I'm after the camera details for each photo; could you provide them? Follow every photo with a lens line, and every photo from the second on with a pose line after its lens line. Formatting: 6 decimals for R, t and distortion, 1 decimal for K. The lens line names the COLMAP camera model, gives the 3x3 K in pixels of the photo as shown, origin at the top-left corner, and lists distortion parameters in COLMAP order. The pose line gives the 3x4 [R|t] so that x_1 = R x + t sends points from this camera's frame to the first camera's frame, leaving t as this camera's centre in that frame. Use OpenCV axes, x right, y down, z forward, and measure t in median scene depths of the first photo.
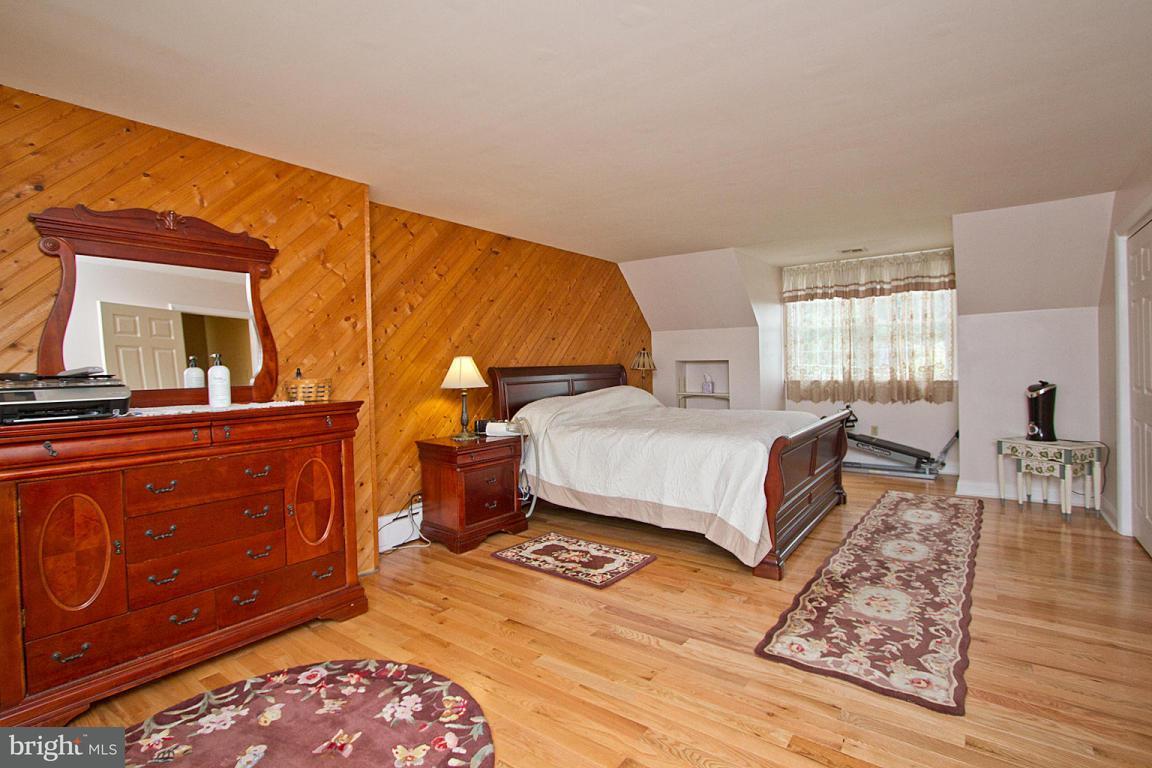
lens RADIAL K [[561.6, 0, 578.1], [0, 561.6, 380.9], [0, 0, 1]] dist [-0.022985, 0.004704]
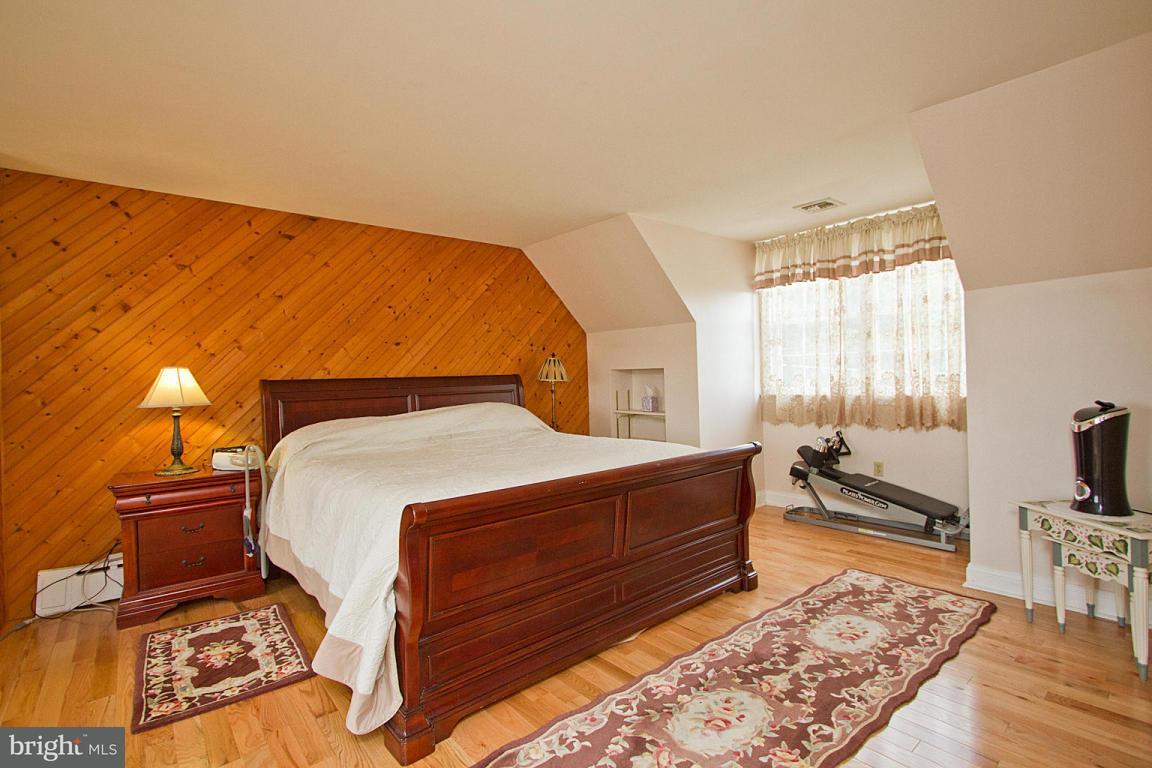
lens RADIAL K [[561.6, 0, 547.0], [0, 561.6, 384.5], [0, 0, 1]] dist [-0.022985, 0.004704]
pose [[0.970533, -0.001754, -0.240961, 0.401848], [-0.001099, 0.999931, -0.011705, -0.008671], [0.240965, 0.011625, 0.970464, 0.315909]]
